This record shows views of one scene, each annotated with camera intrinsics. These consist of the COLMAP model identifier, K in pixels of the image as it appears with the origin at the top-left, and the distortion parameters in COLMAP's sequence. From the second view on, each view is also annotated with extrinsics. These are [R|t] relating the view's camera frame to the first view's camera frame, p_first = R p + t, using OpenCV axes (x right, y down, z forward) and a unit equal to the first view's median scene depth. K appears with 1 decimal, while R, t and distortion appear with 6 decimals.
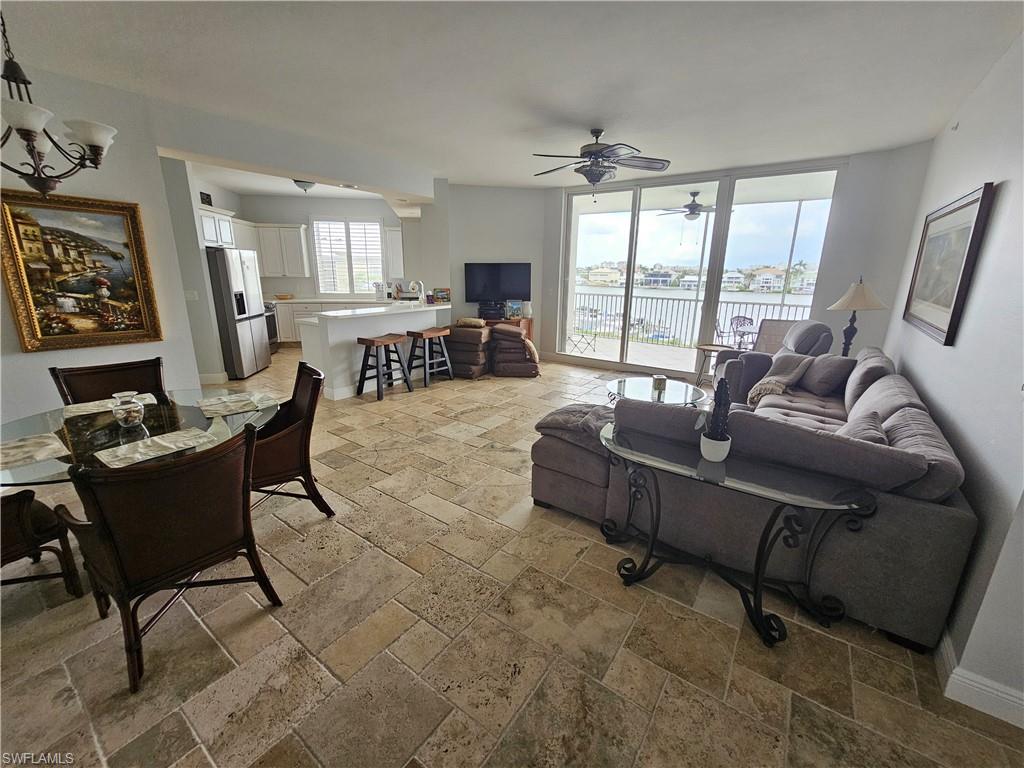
lens RADIAL K [[418.5, 0, 509.4], [0, 418.5, 380.3], [0, 0, 1]] dist [-0.002556, 0.001098]
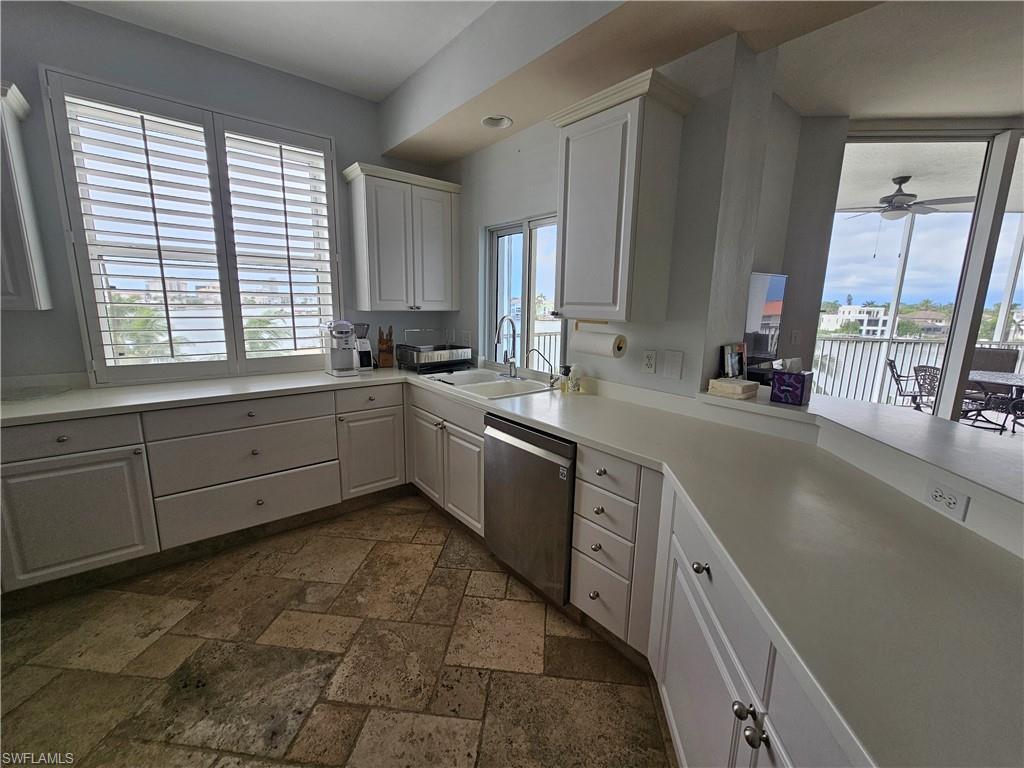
lens RADIAL K [[418.5, 0, 509.4], [0, 418.5, 380.3], [0, 0, 1]] dist [-0.002556, 0.001098]
pose [[0.862983, -0.091324, 0.496910, -0.513595], [0.125404, 0.991468, -0.035573, -0.222946], [-0.489422, 0.093013, 0.867073, 0.892927]]
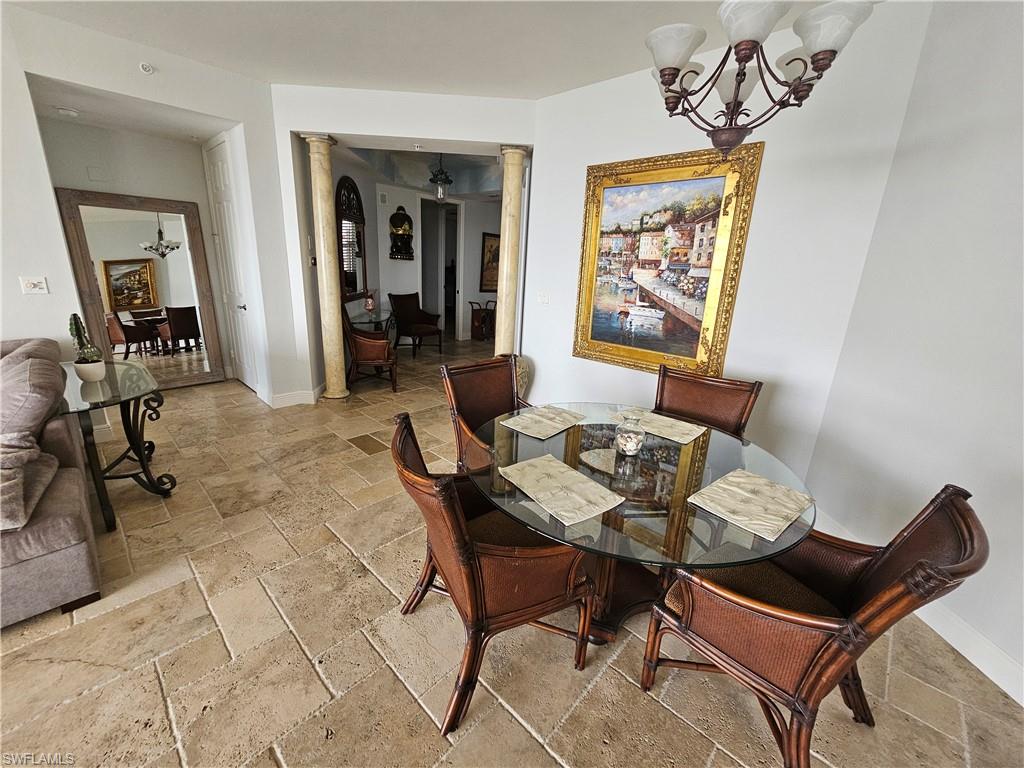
lens RADIAL K [[418.5, 0, 509.4], [0, 418.5, 380.3], [0, 0, 1]] dist [-0.002556, 0.001098]
pose [[-0.988729, -0.095416, 0.115376, -0.284699], [-0.022586, 0.856856, 0.515061, -0.155406], [-0.148005, 0.506650, -0.849353, 0.614714]]
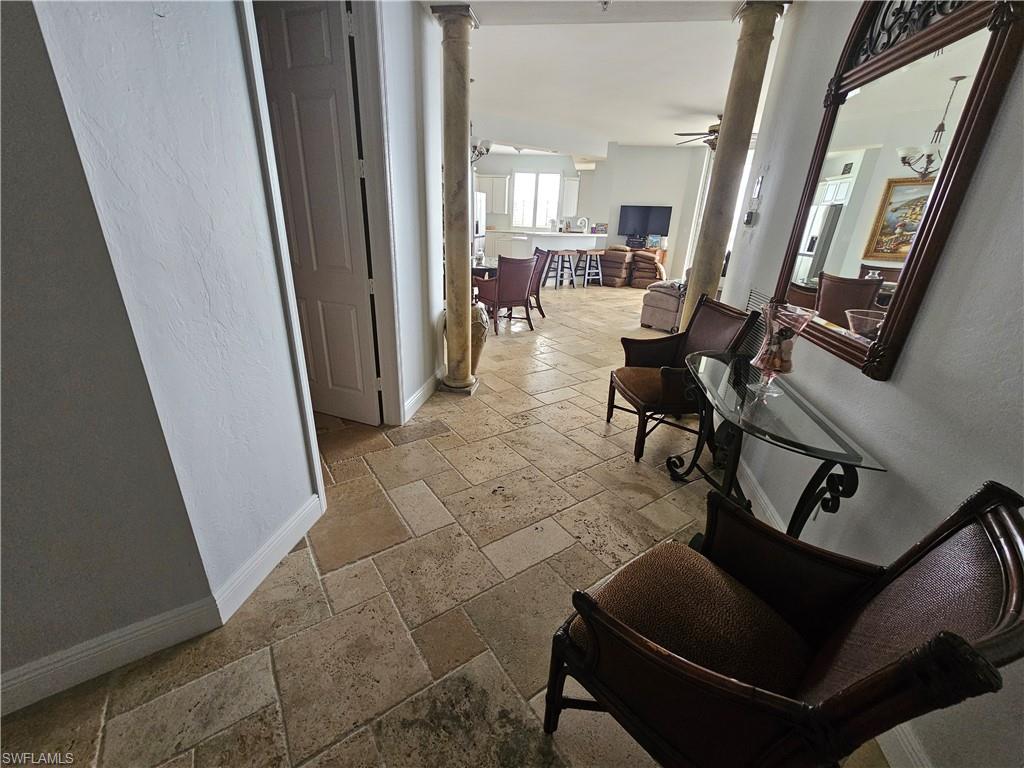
lens RADIAL K [[418.5, 0, 509.4], [0, 418.5, 380.3], [0, 0, 1]] dist [-0.002556, 0.001098]
pose [[0.942578, 0.148549, -0.299133, 0.049916], [-0.115626, 0.985396, 0.125005, 0.181133], [0.313334, -0.083239, 0.945988, -0.534805]]
